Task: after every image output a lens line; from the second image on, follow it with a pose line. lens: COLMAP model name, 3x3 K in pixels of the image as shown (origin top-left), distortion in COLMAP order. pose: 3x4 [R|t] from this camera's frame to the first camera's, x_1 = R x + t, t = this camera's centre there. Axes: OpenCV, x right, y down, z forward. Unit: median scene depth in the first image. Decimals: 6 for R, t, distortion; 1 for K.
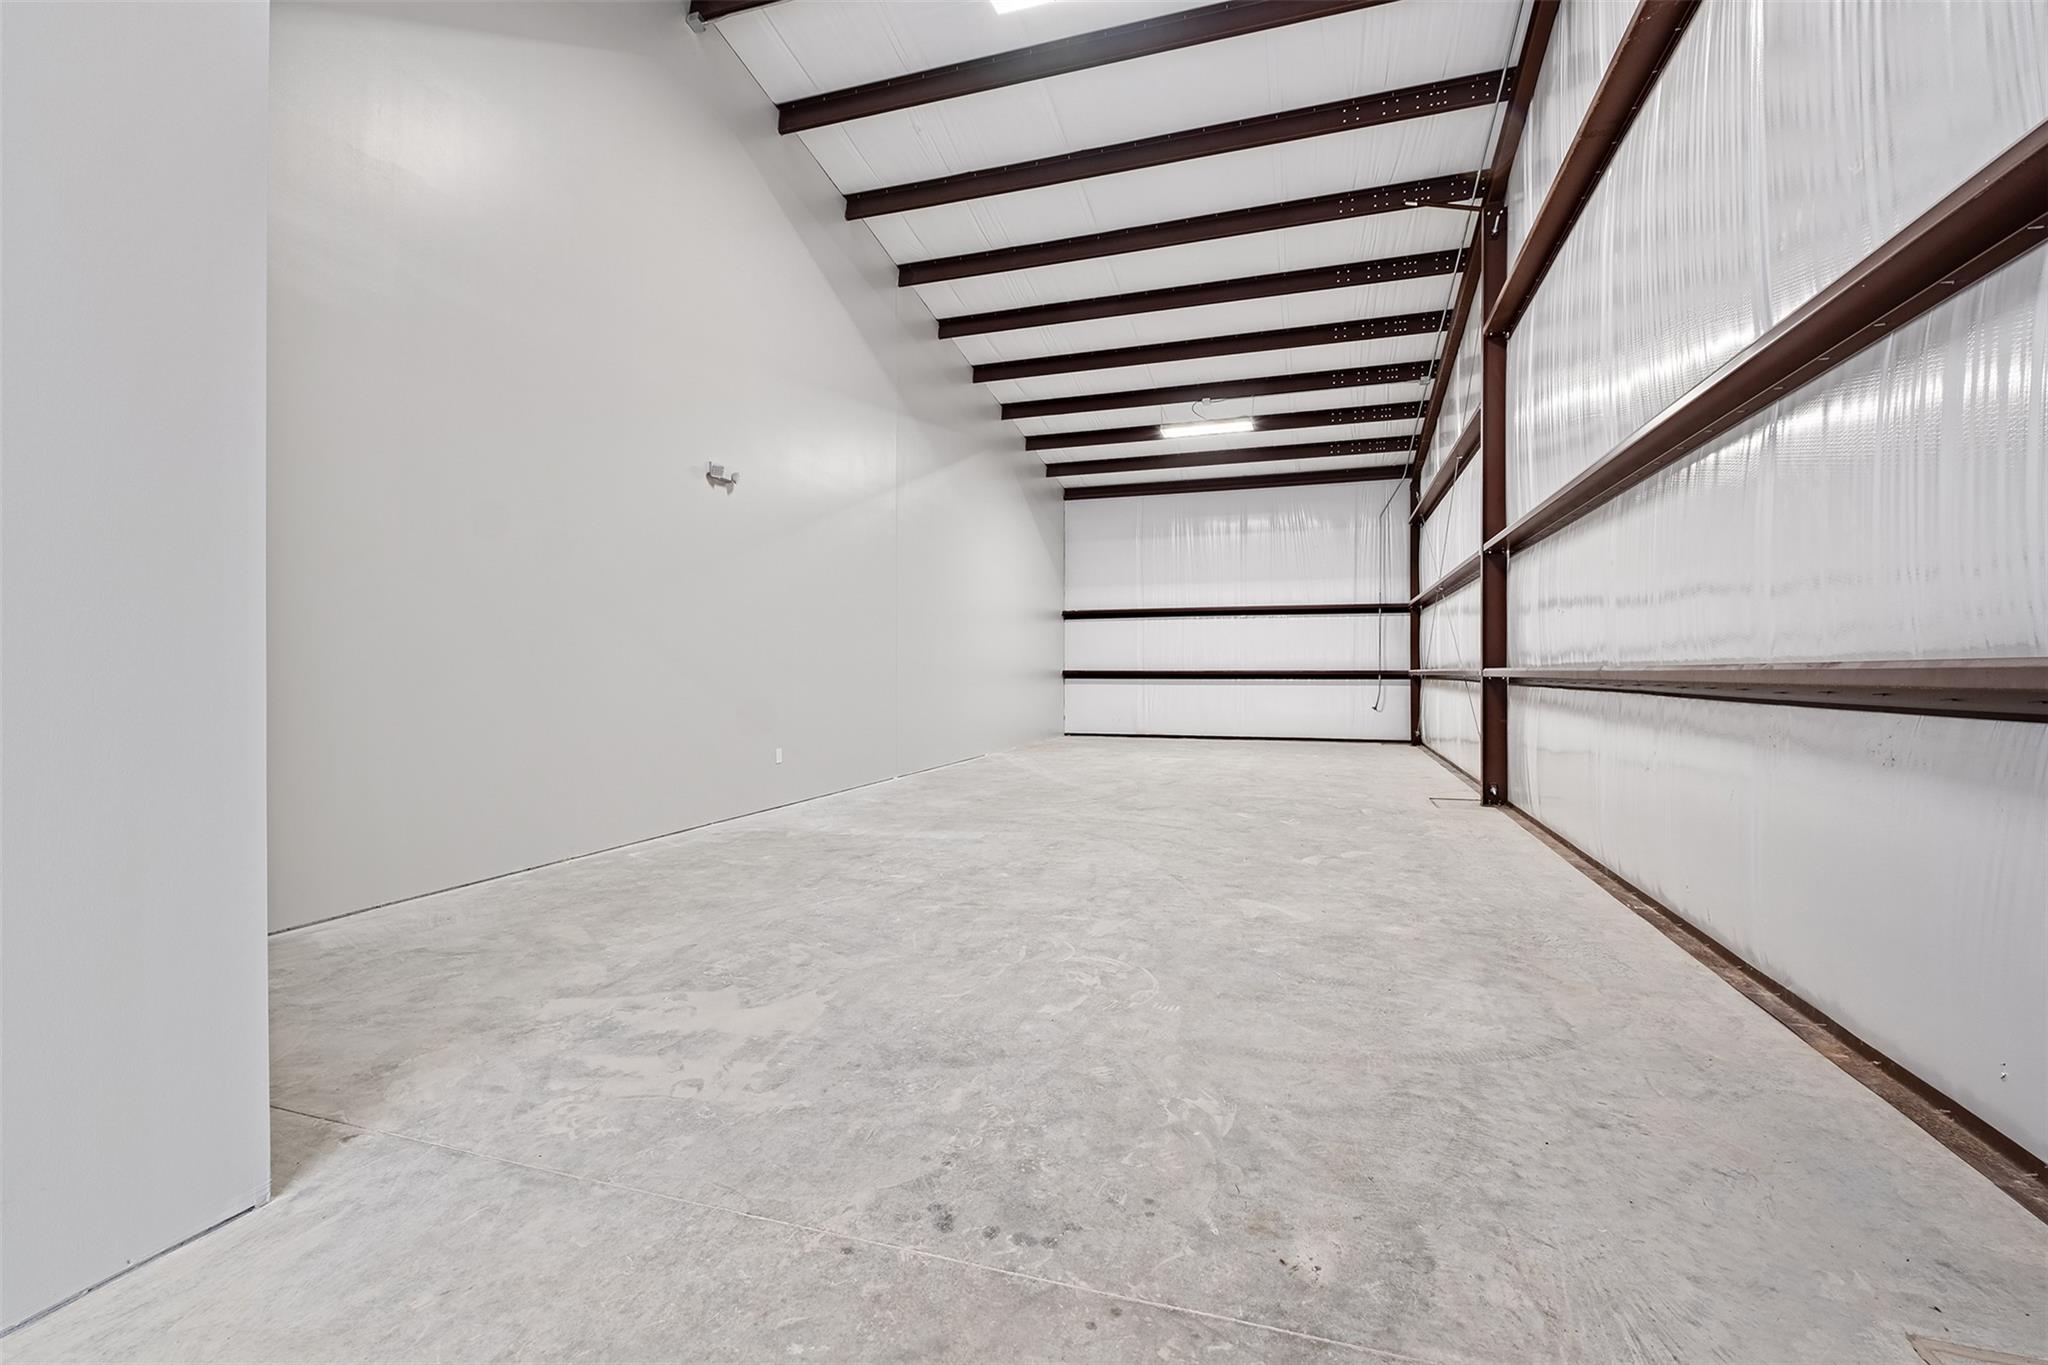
lens RADIAL K [[898.8, 0, 1038.4], [0, 898.8, 675.6], [0, 0, 1]] dist [0.001676, -0.003725]
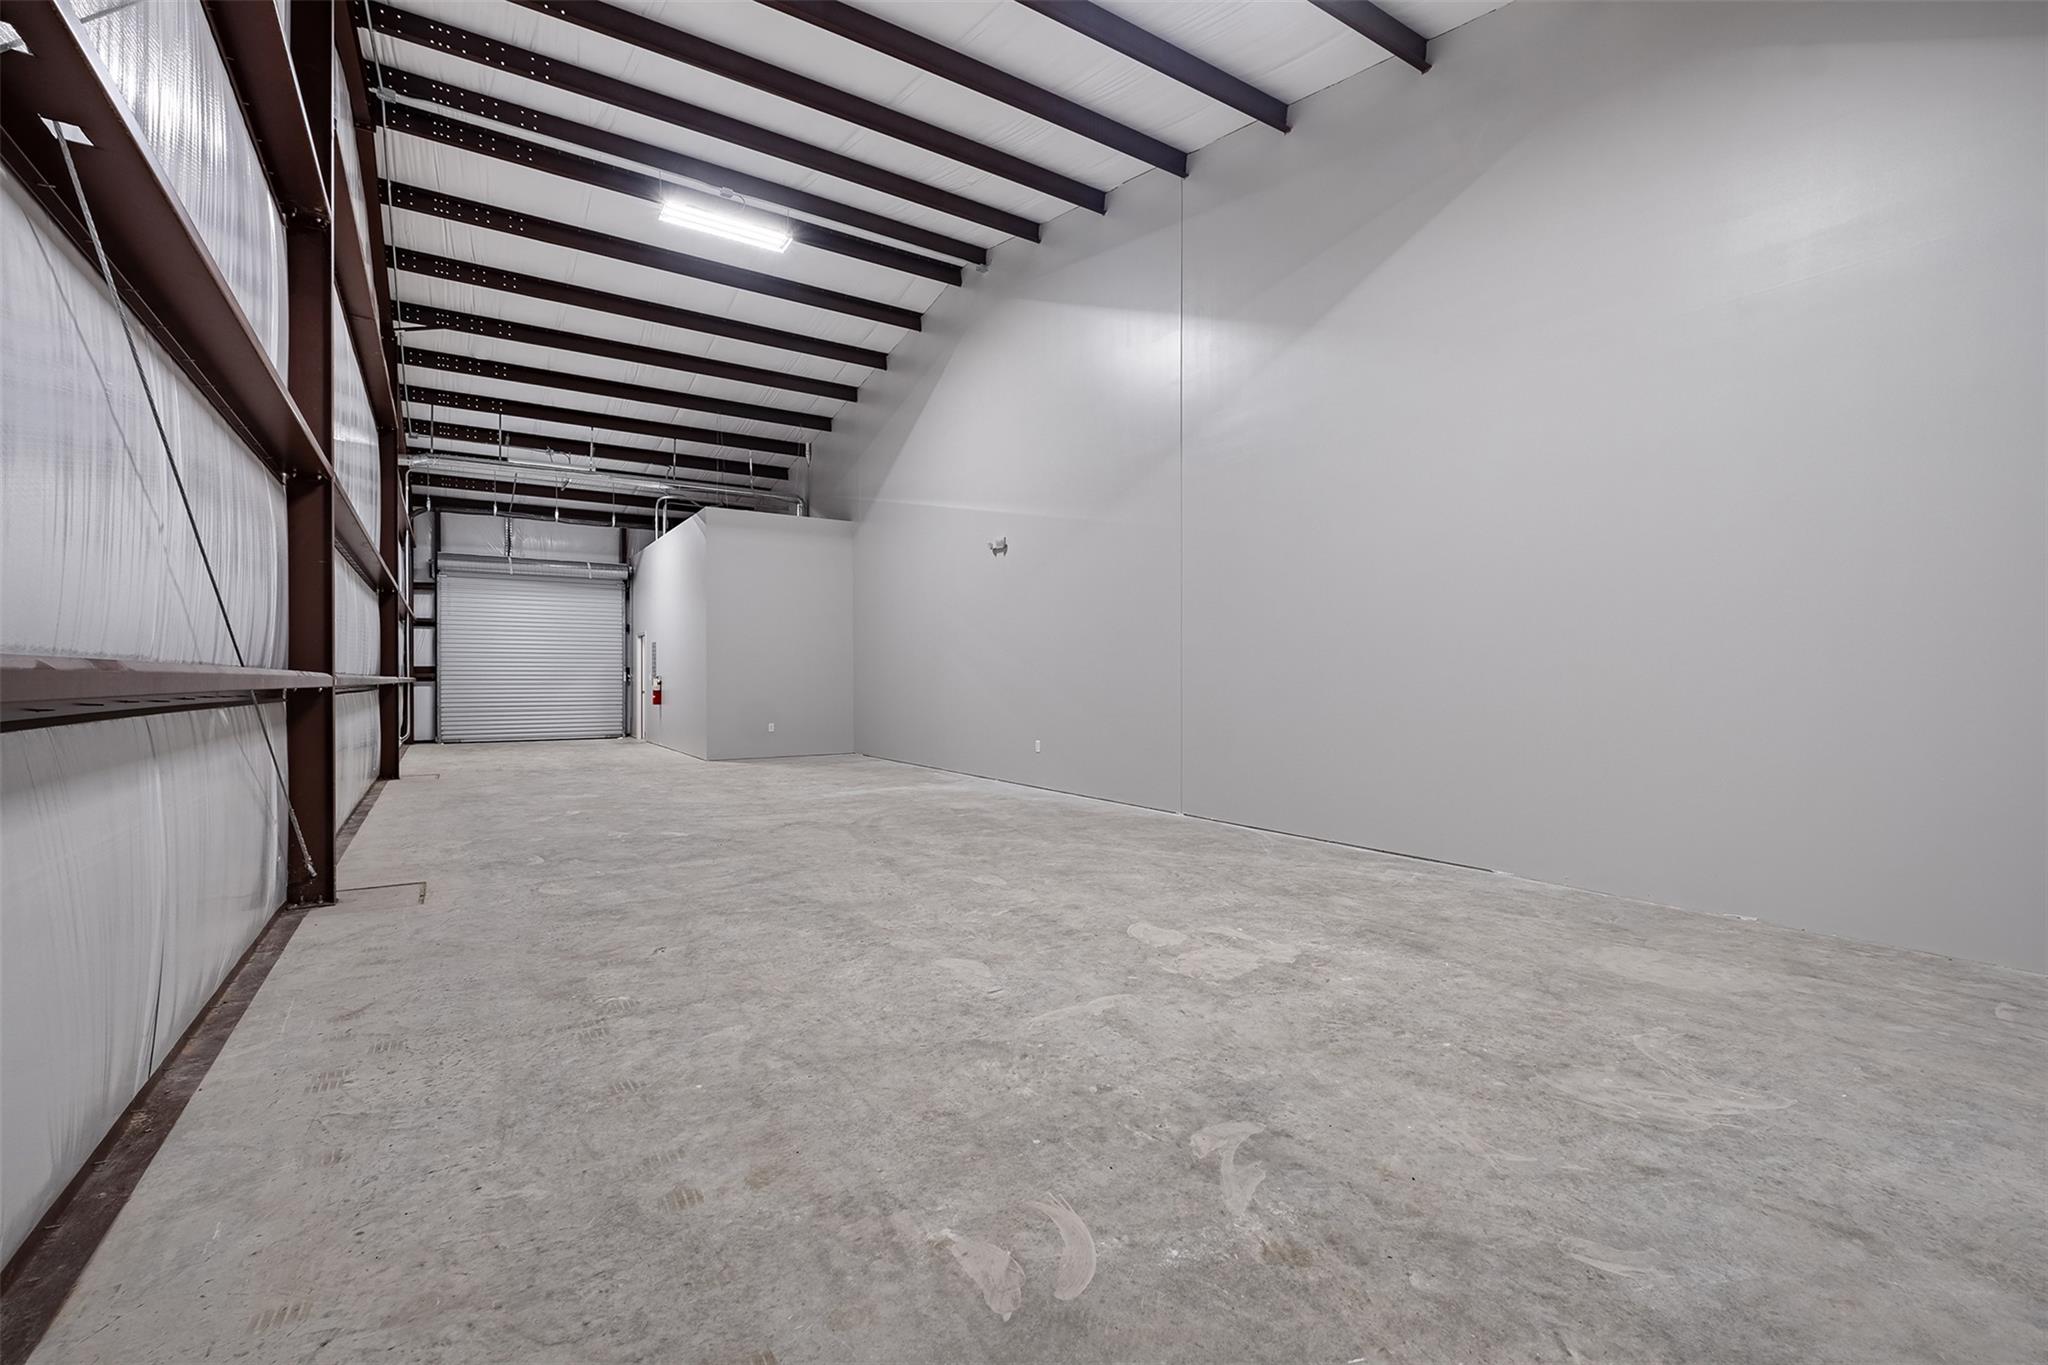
lens RADIAL K [[898.8, 0, 1025.5], [0, 898.8, 688.5], [0, 0, 1]] dist [0.001676, -0.003725]
pose [[-0.648921, 0.005700, -0.760834, 1.269876], [-0.005651, 0.999908, 0.012311, -0.015400], [0.760835, 0.012289, -0.648829, 3.453636]]
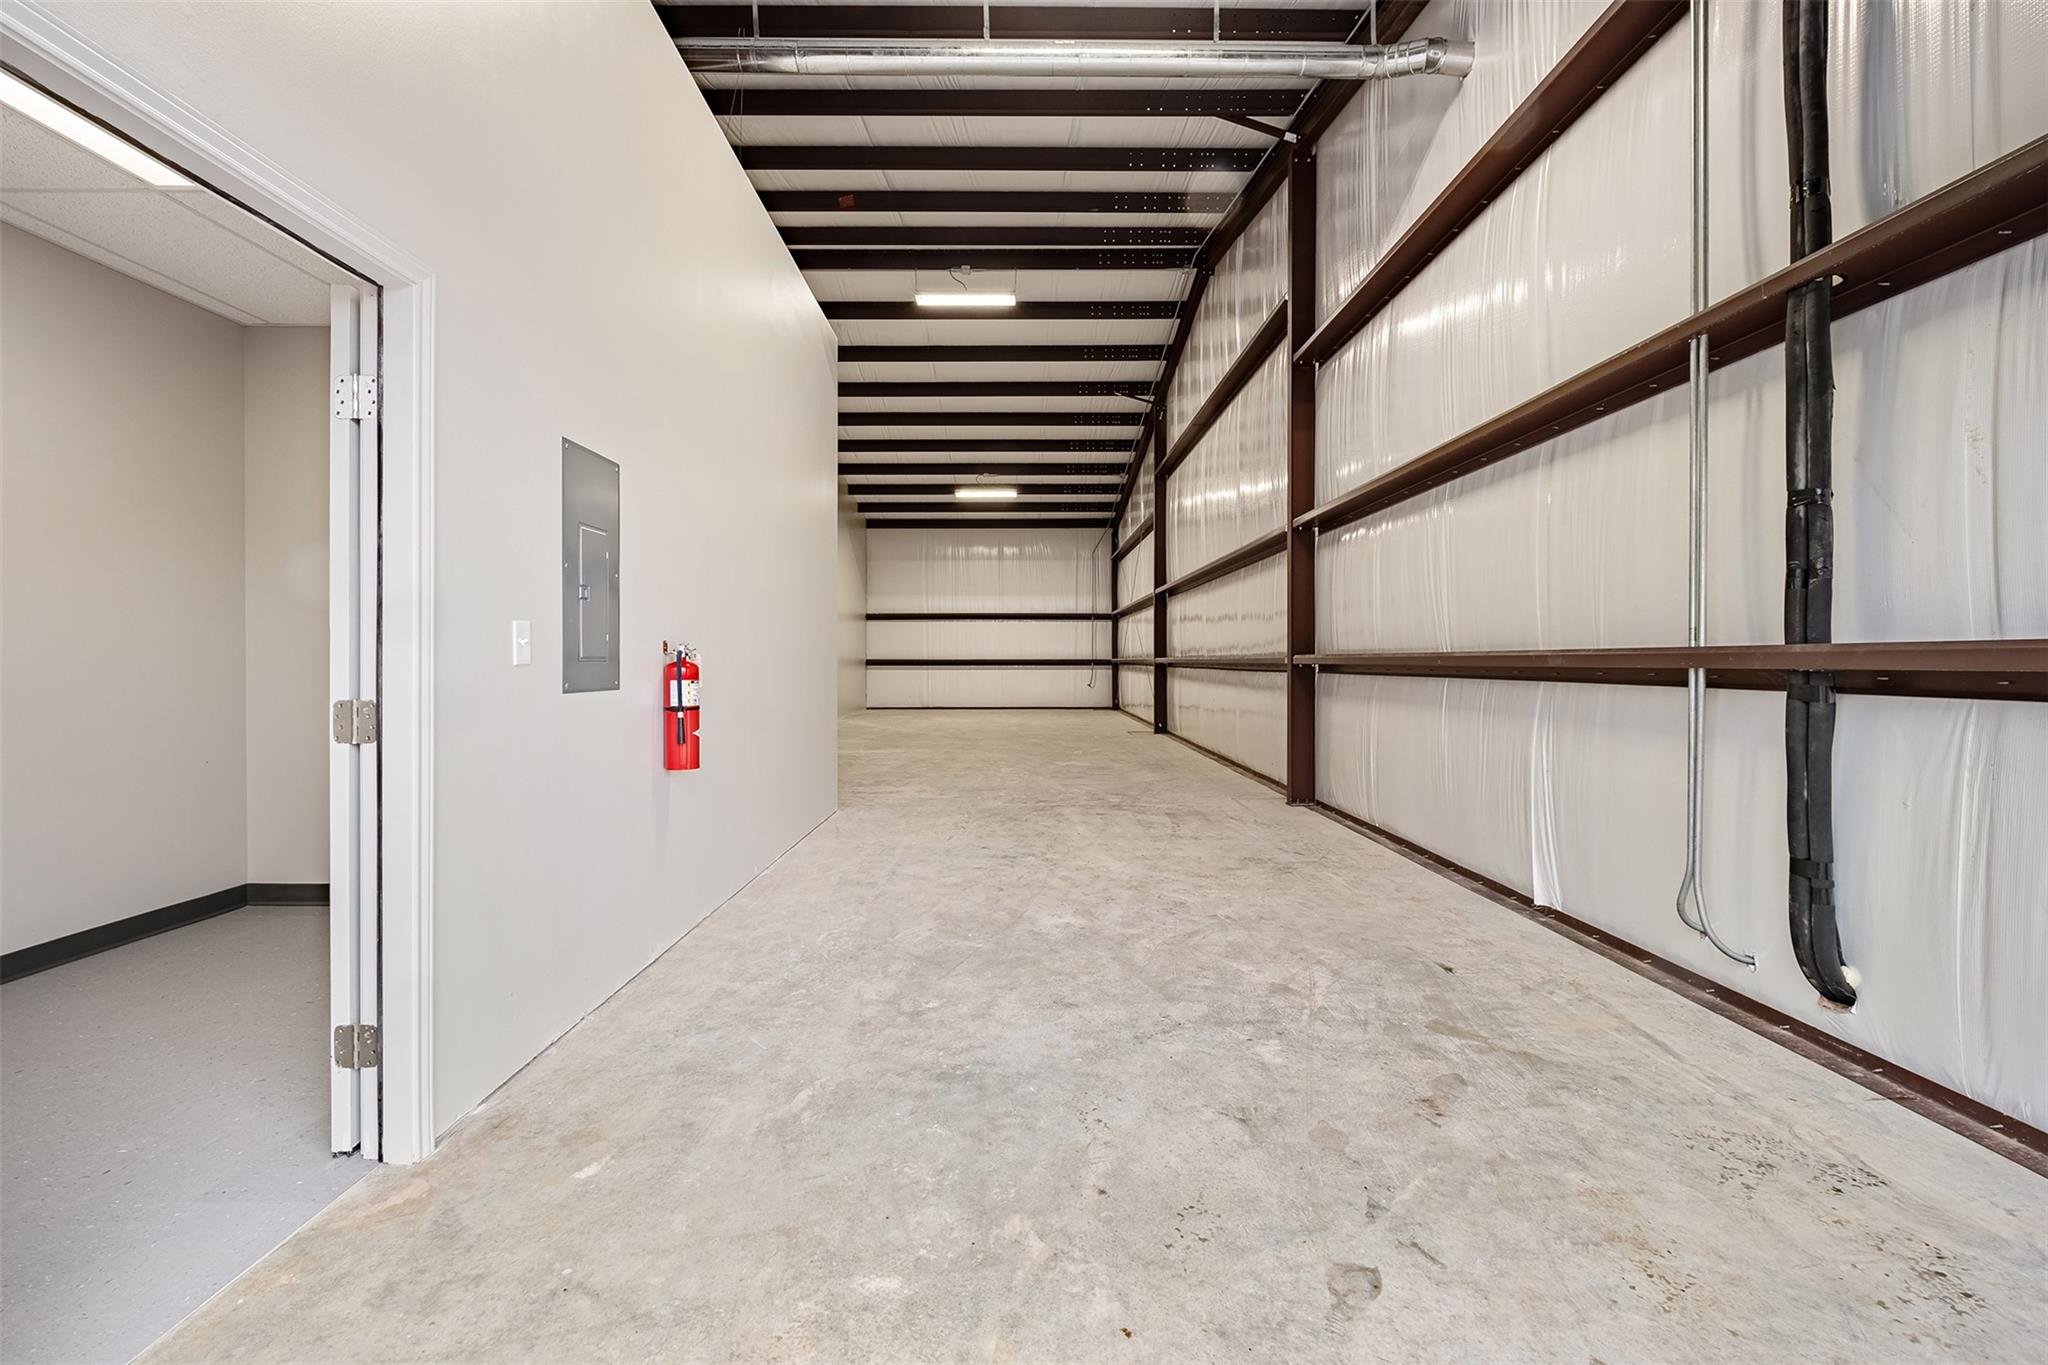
lens RADIAL K [[898.8, 0, 1029.7], [0, 898.8, 671.2], [0, 0, 1]] dist [0.001676, -0.003725]
pose [[0.950478, -0.003593, 0.310772, -0.649588], [0.001242, 0.999969, 0.007762, 0.009009], [-0.310790, -0.006991, 0.950453, -1.355860]]
